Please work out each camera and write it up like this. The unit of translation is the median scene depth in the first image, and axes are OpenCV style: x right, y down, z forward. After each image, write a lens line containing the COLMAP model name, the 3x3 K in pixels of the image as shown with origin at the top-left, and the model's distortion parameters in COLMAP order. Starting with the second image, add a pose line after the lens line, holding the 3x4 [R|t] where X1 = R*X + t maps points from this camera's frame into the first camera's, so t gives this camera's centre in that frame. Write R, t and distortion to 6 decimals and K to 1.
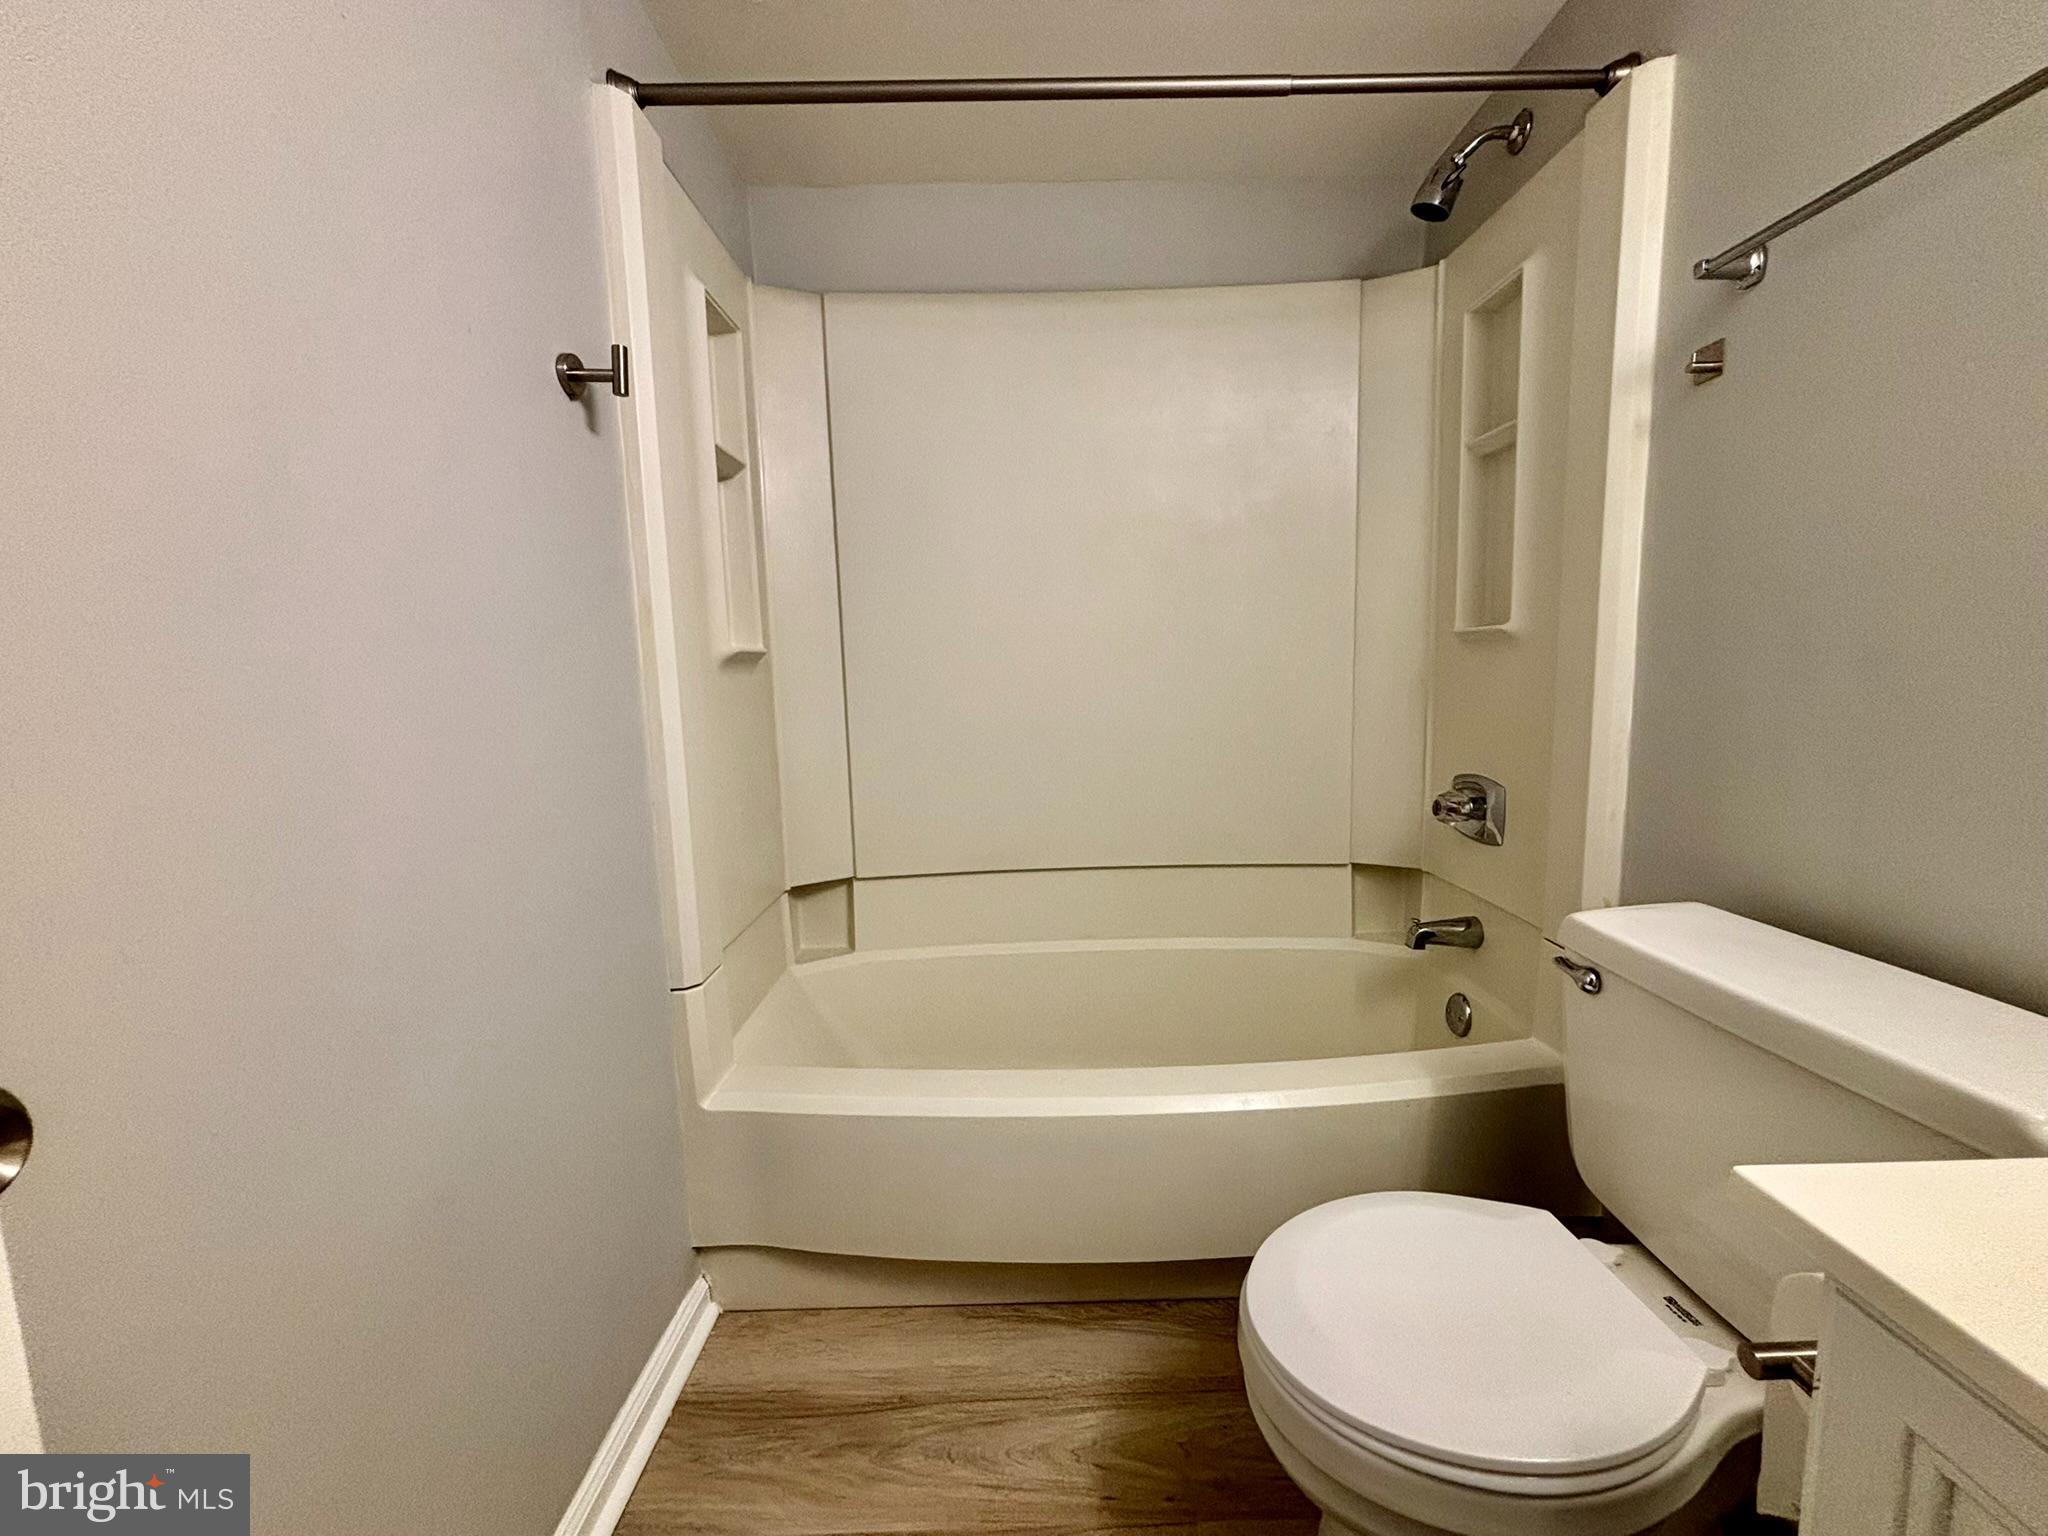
lens RADIAL K [[822.2, 0, 1022.7], [0, 822.2, 765.1], [0, 0, 1]] dist [0.000555, -0.000401]
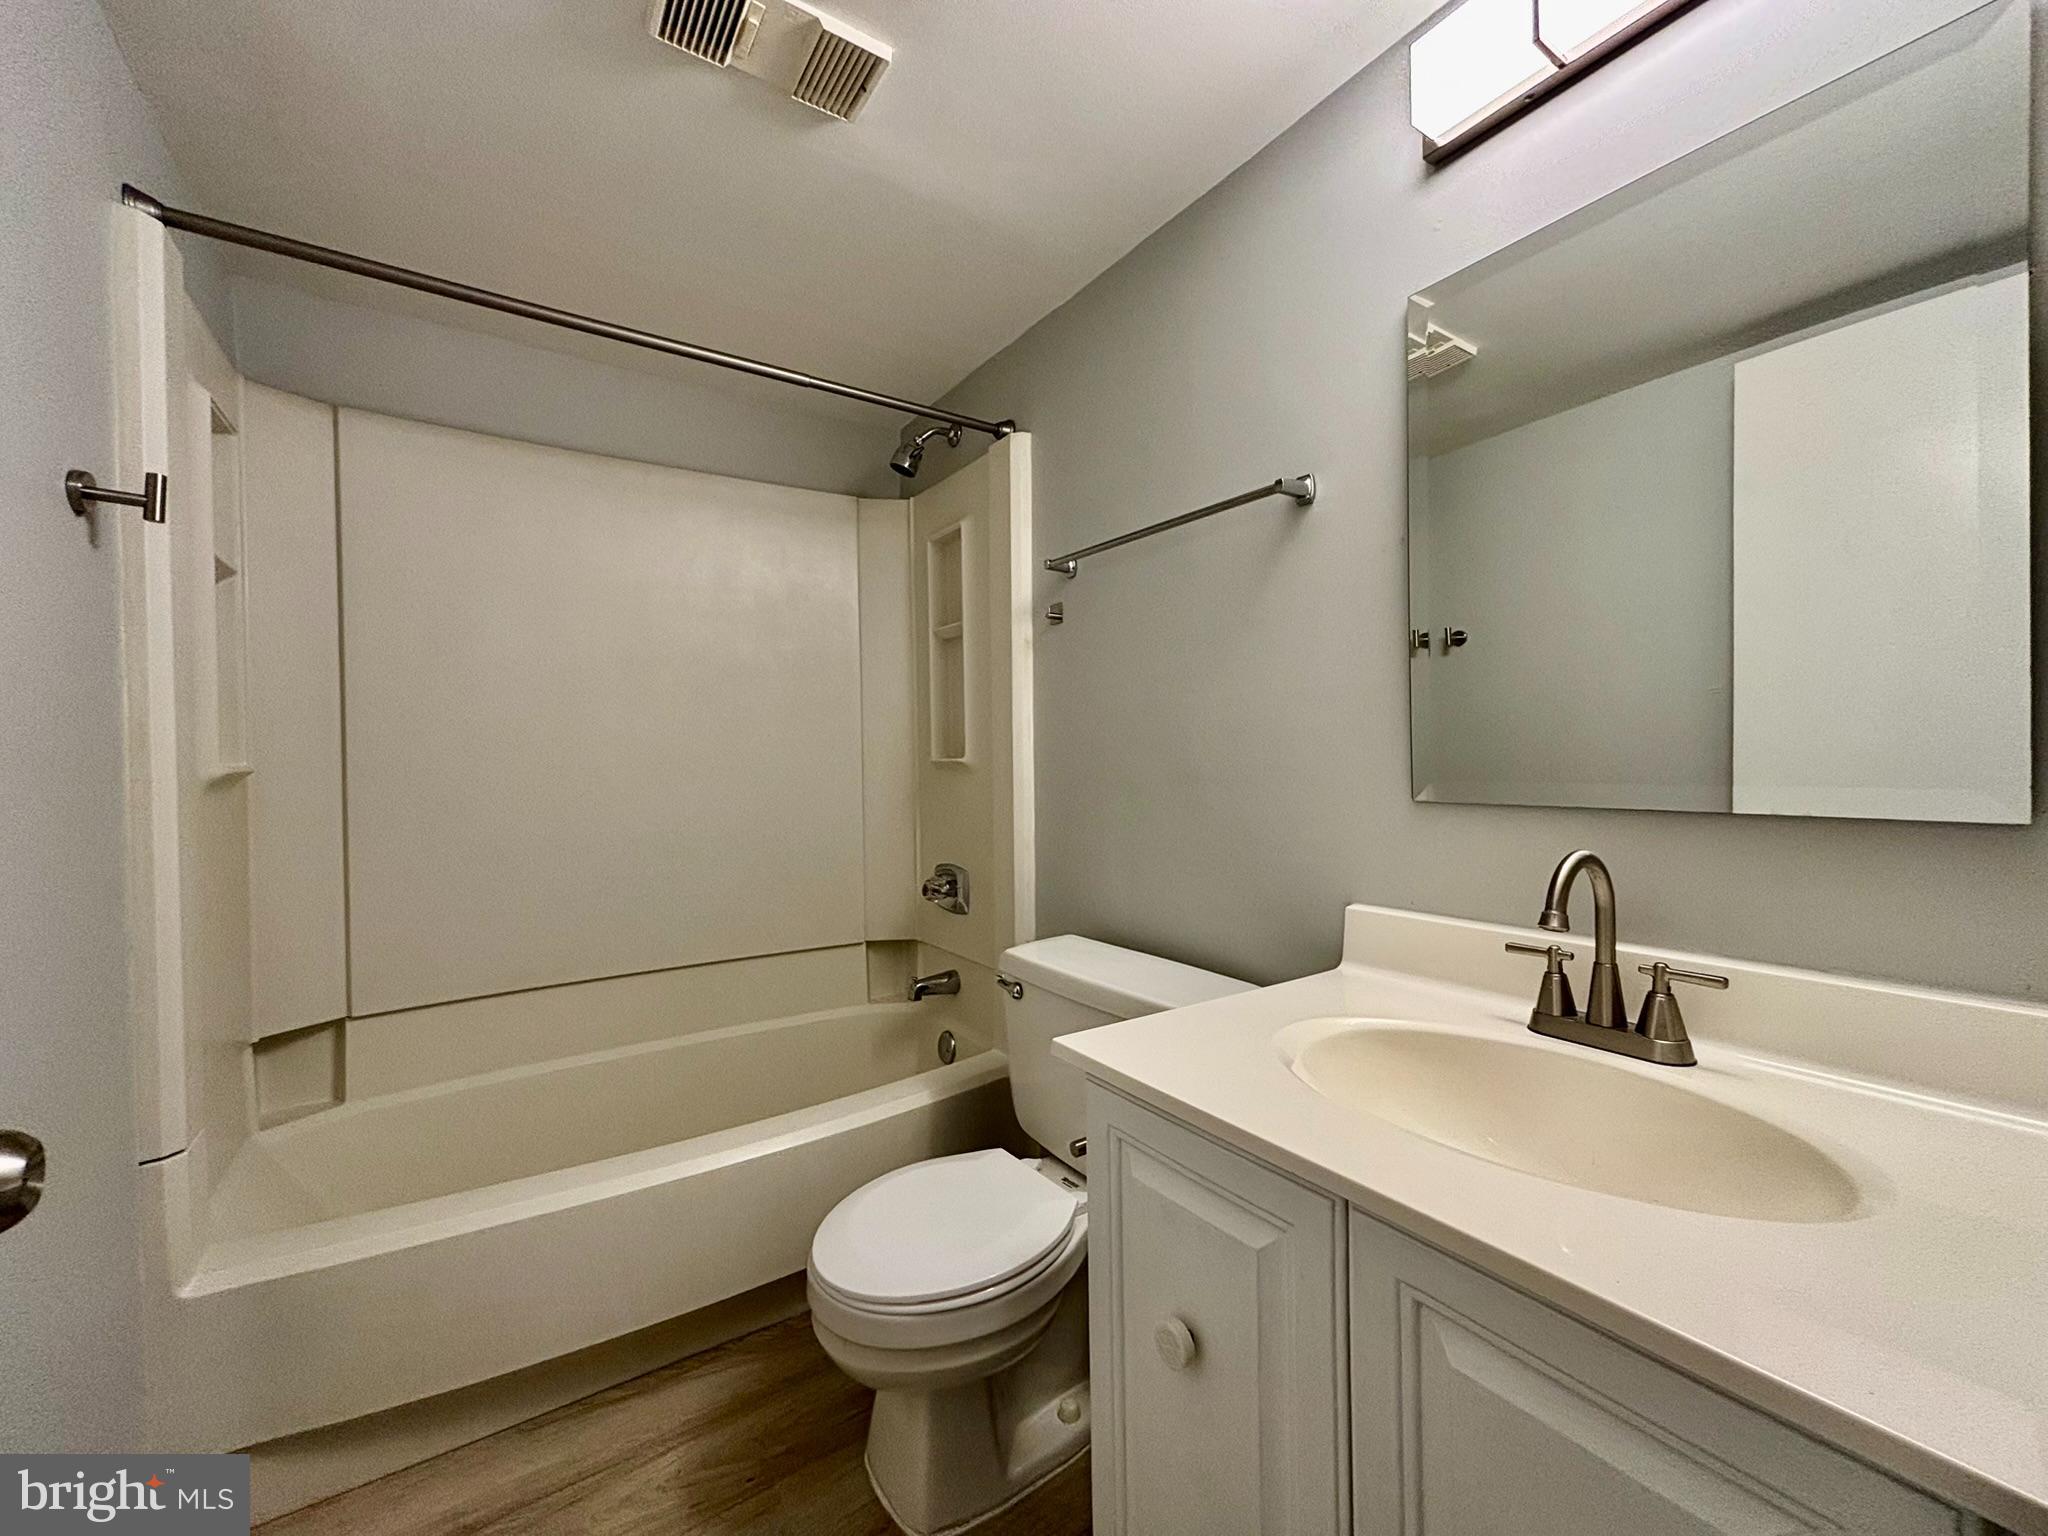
lens RADIAL K [[822.2, 0, 1034.6], [0, 822.2, 764.7], [0, 0, 1]] dist [0.000555, -0.000401]
pose [[0.824962, 0.012602, 0.565047, -0.138247], [0.057913, 0.992604, -0.106690, 0.001695], [-0.562213, 0.120739, 0.818131, -0.281277]]
